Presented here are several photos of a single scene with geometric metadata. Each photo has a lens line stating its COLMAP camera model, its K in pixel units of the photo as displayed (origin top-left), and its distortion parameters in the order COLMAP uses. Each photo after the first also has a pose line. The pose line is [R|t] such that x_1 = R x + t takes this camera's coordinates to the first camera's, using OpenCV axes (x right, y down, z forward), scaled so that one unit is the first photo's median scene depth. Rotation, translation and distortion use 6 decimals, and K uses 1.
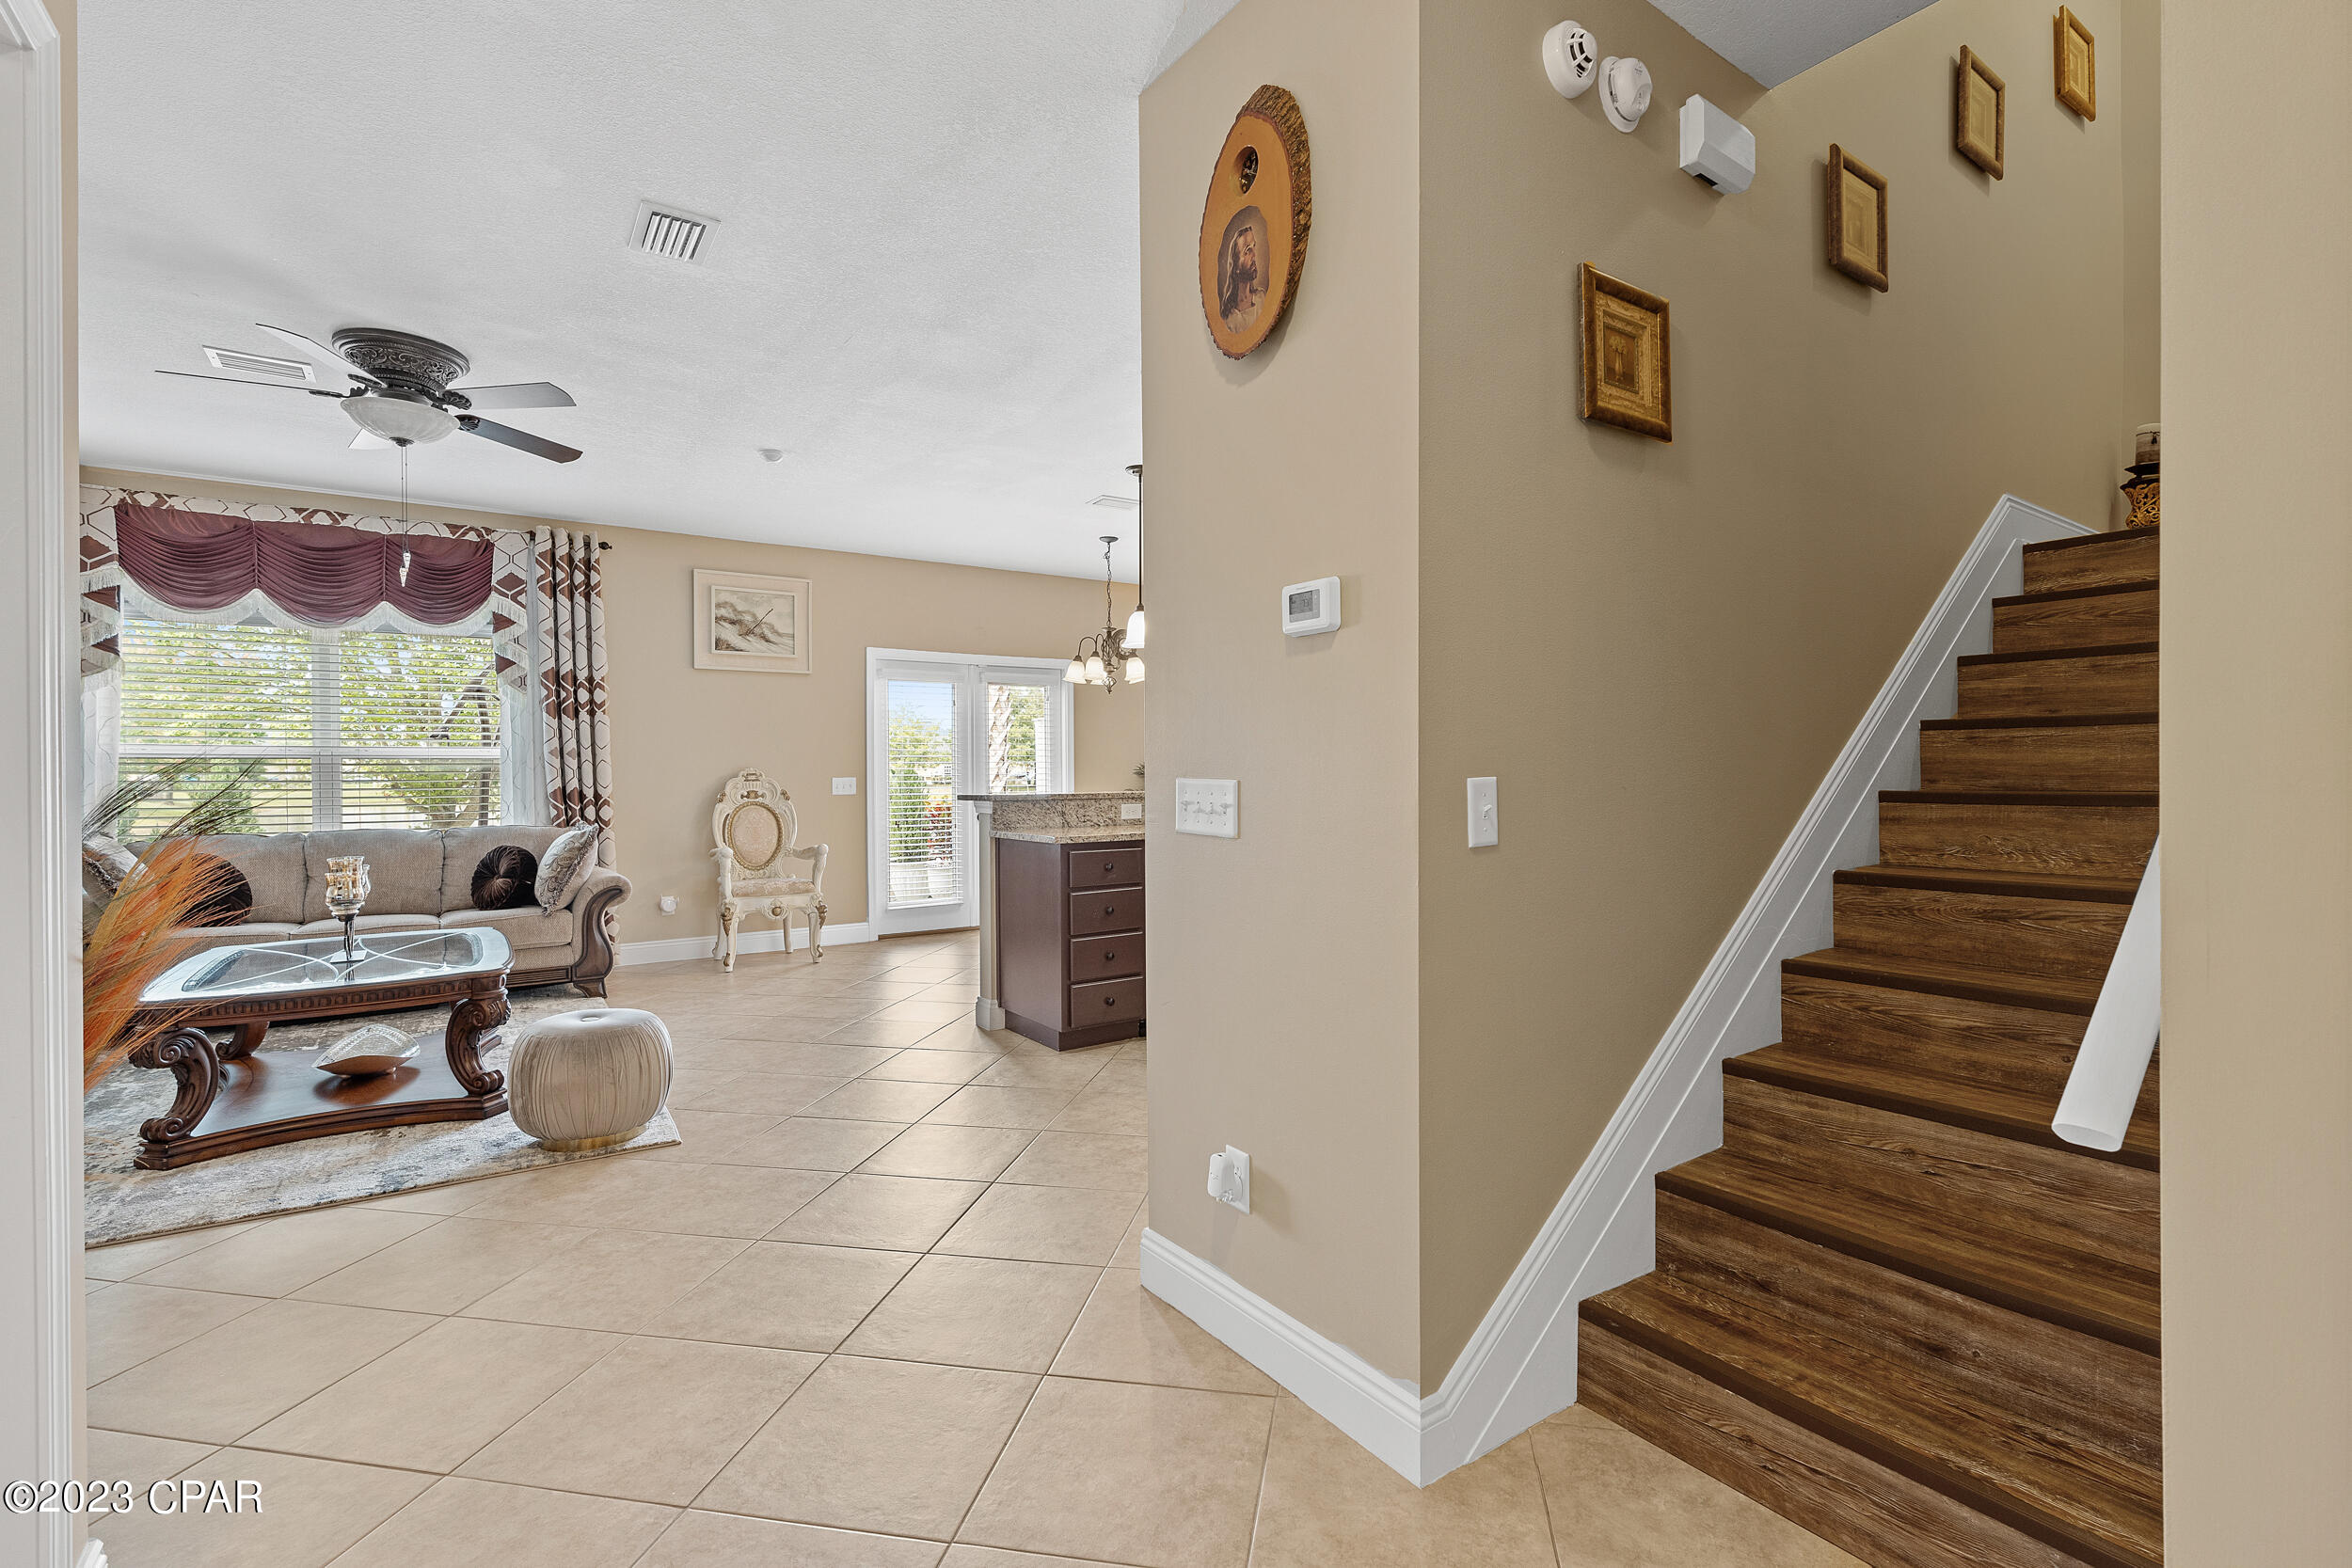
lens RADIAL K [[1062.9, 0, 1177.0], [0, 1062.9, 779.0], [0, 0, 1]] dist [-0.000323, 0.003968]
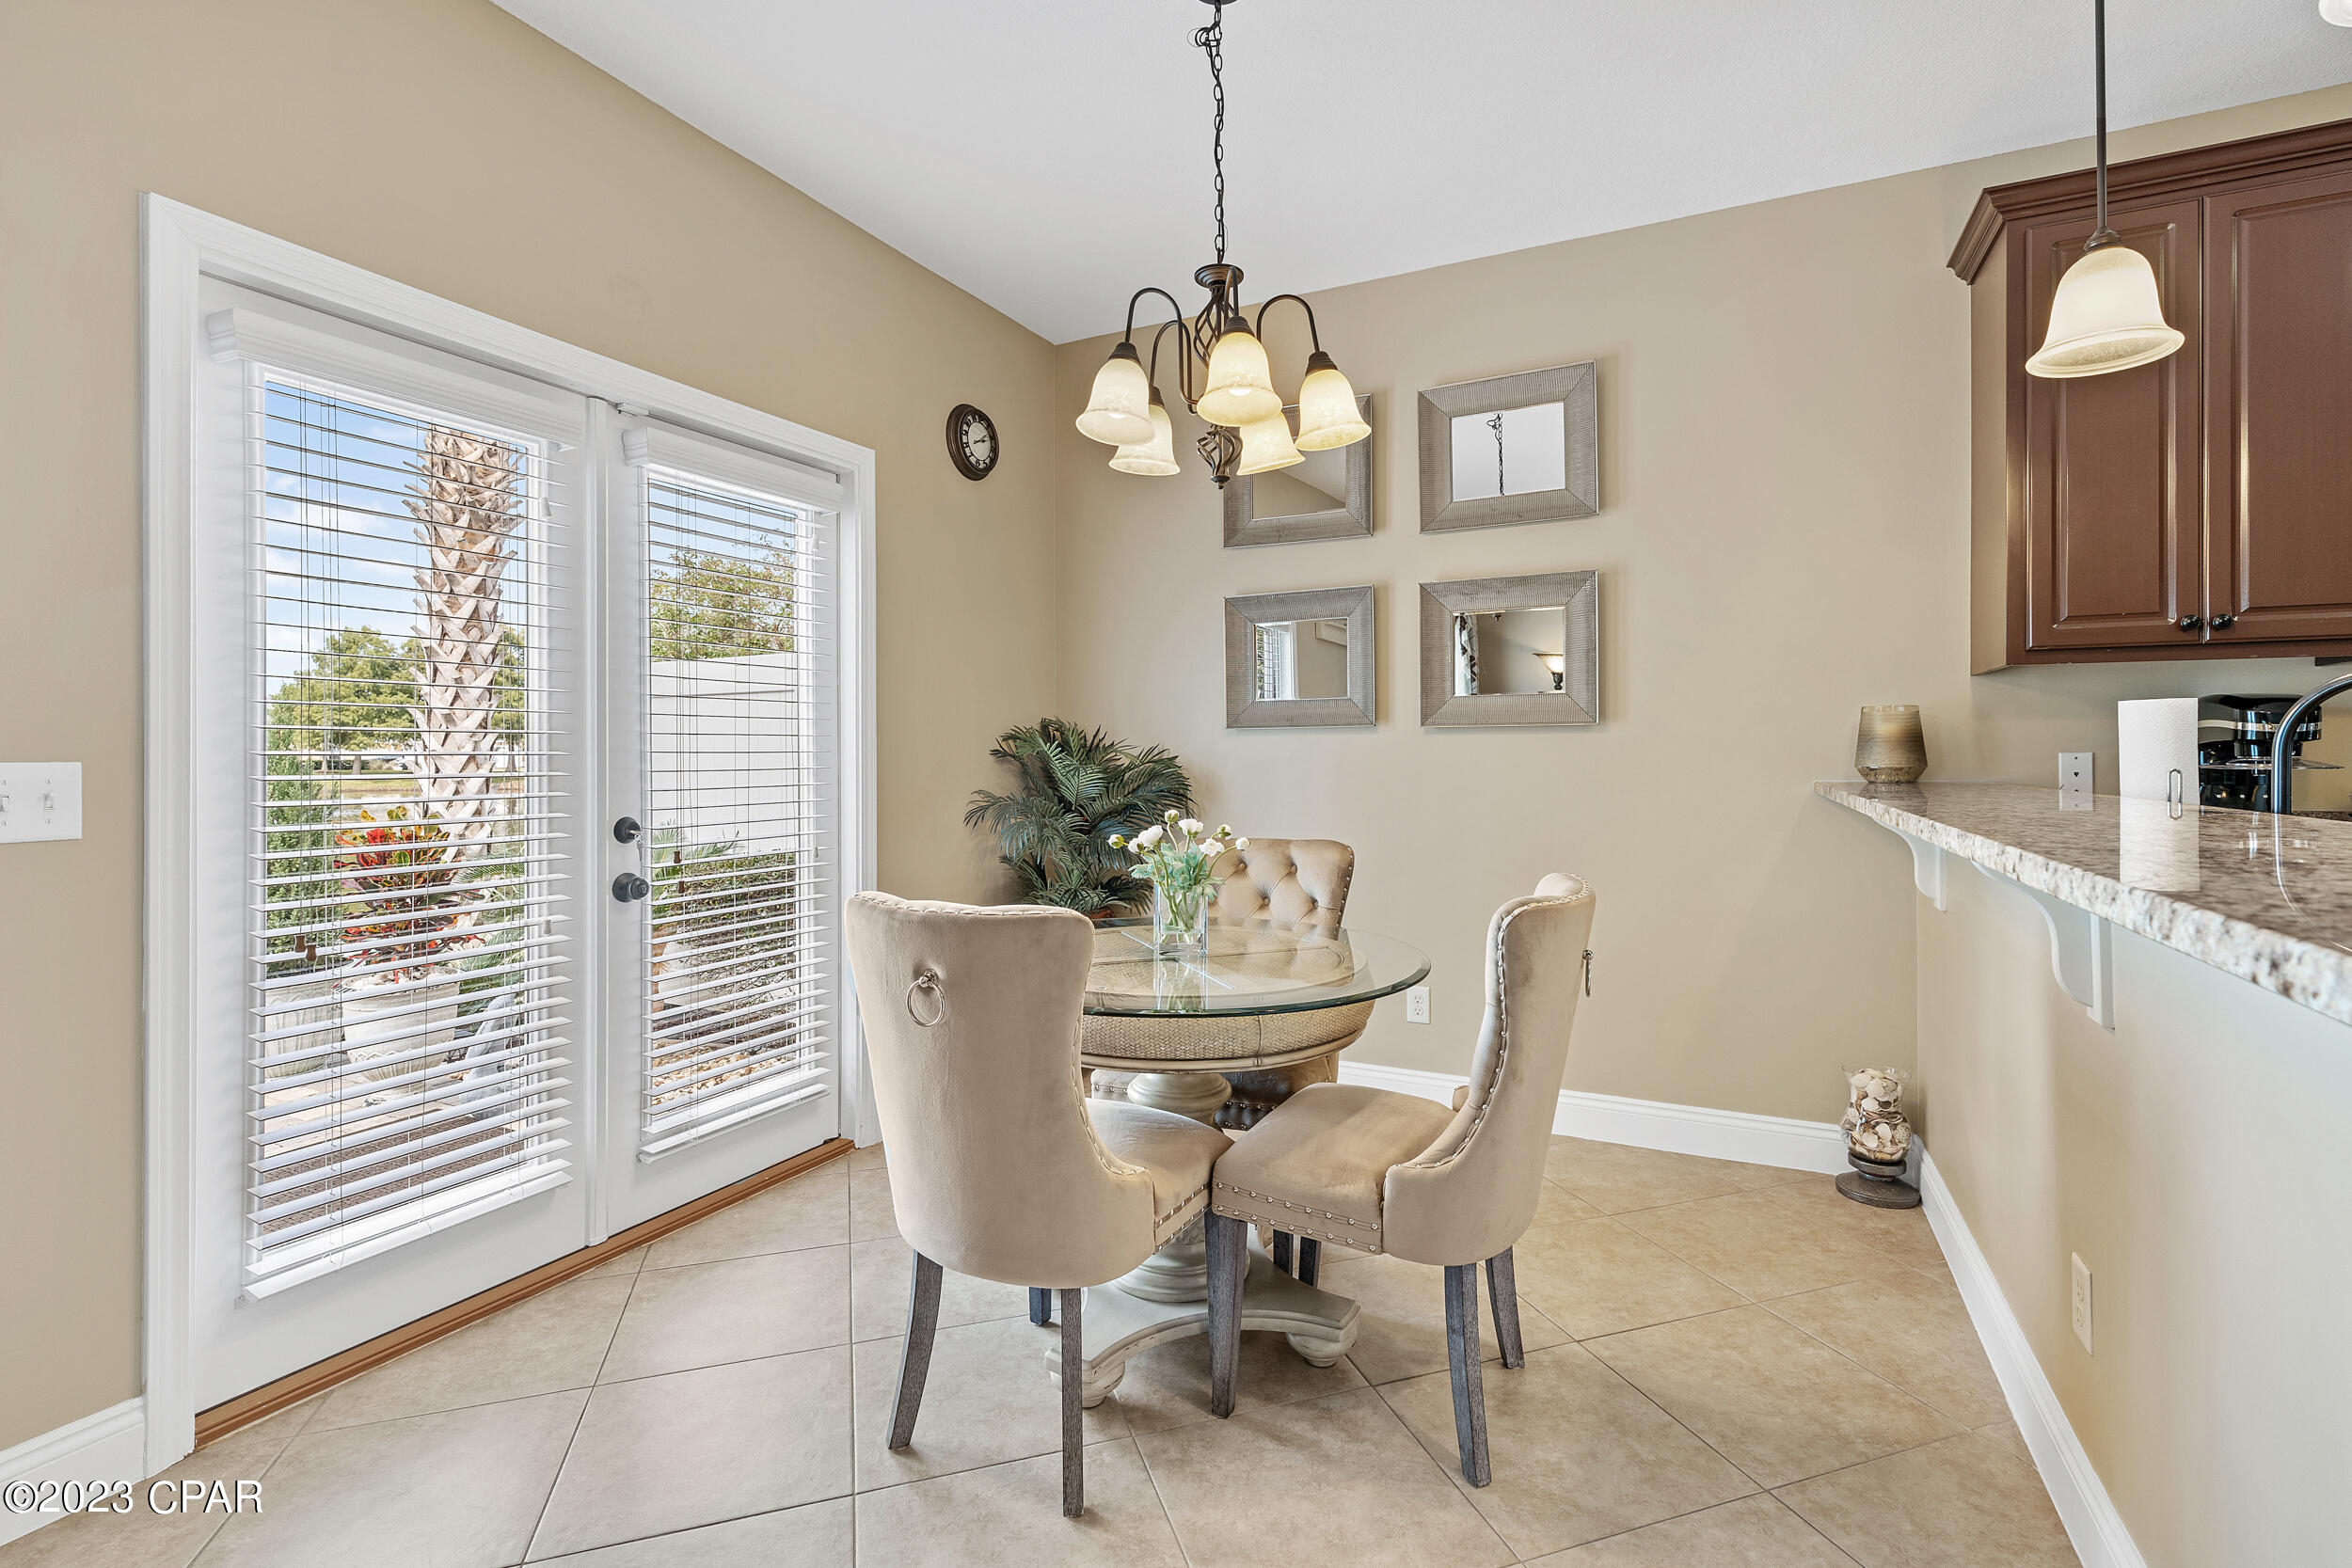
lens RADIAL K [[1054.7, 0, 1201.6], [0, 1054.7, 745.6], [0, 0, 1]] dist [-0.000069, 0.000257]
pose [[0.869195, 0.007152, 0.494418, -0.250725], [-0.000120, 0.999898, -0.014254, -0.002766], [-0.494470, 0.012330, 0.869107, 0.840290]]
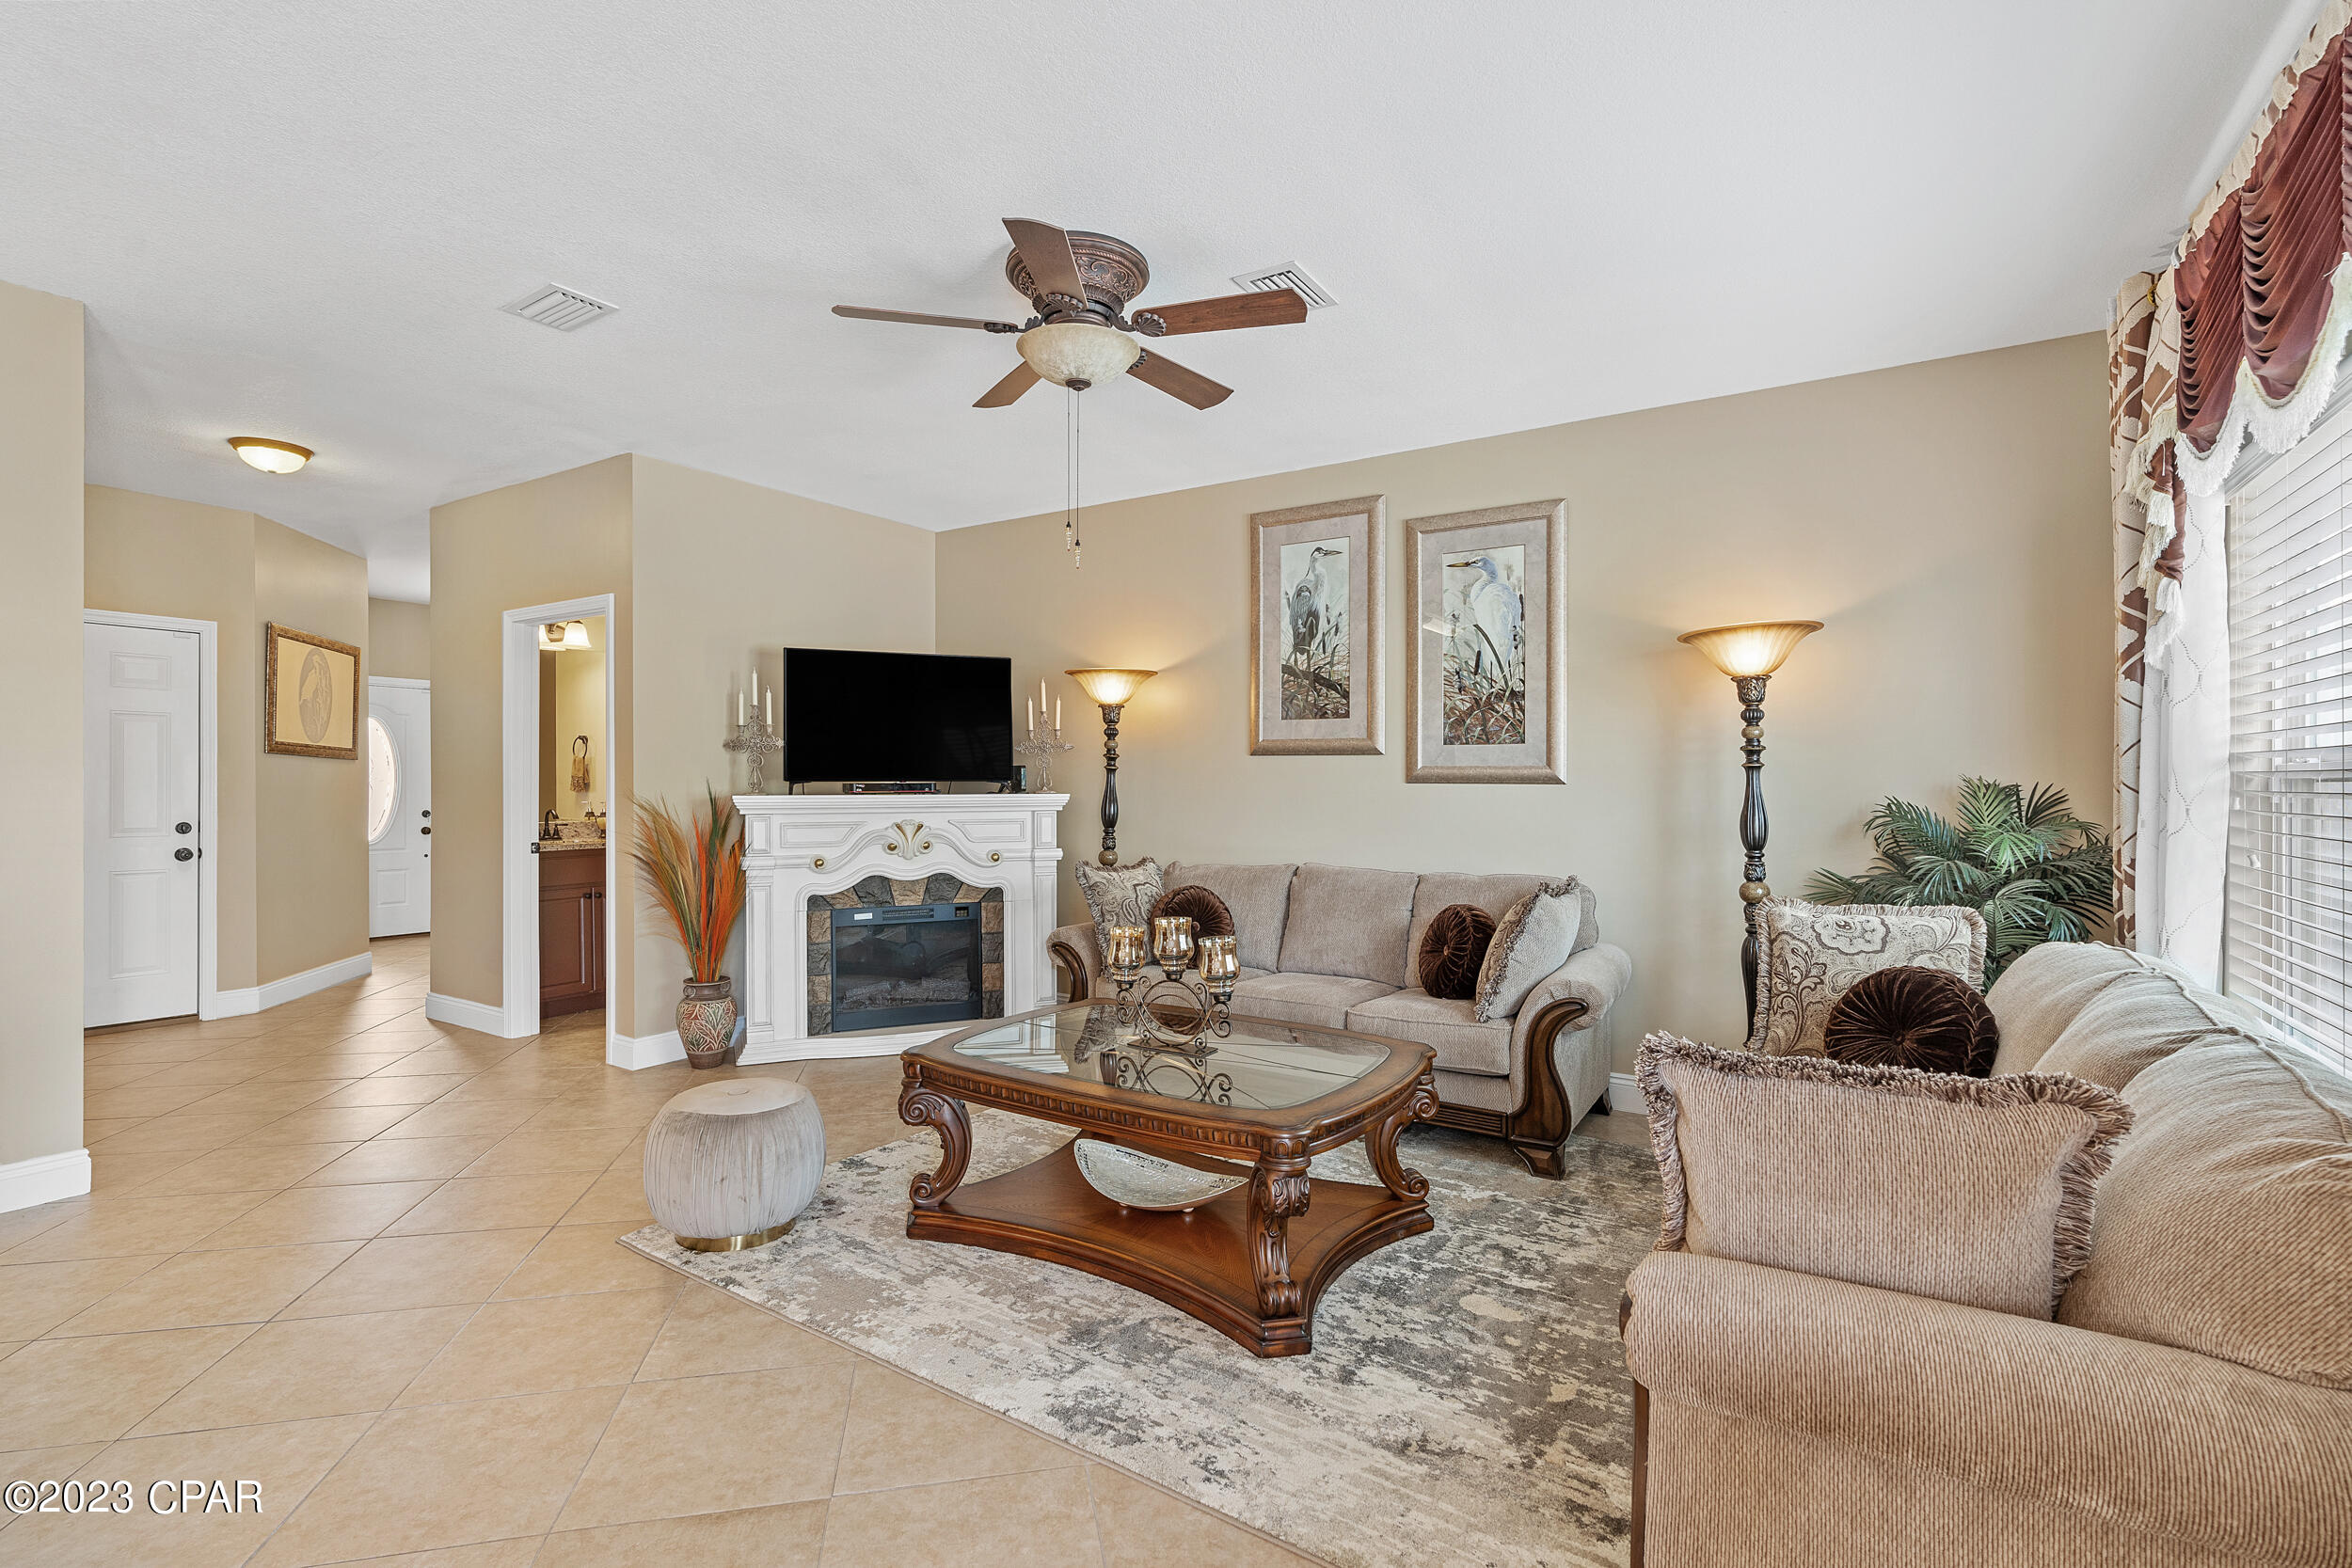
lens RADIAL K [[1059.0, 0, 1176.0], [0, 1059.0, 784.0], [0, 0, 1]] dist [-0.003287, 0.000039]
pose [[-0.922395, 0.002771, -0.386238, -0.308003], [0.000137, 0.999977, 0.006846, -0.018858], [0.386248, 0.006262, -0.922374, 1.090382]]
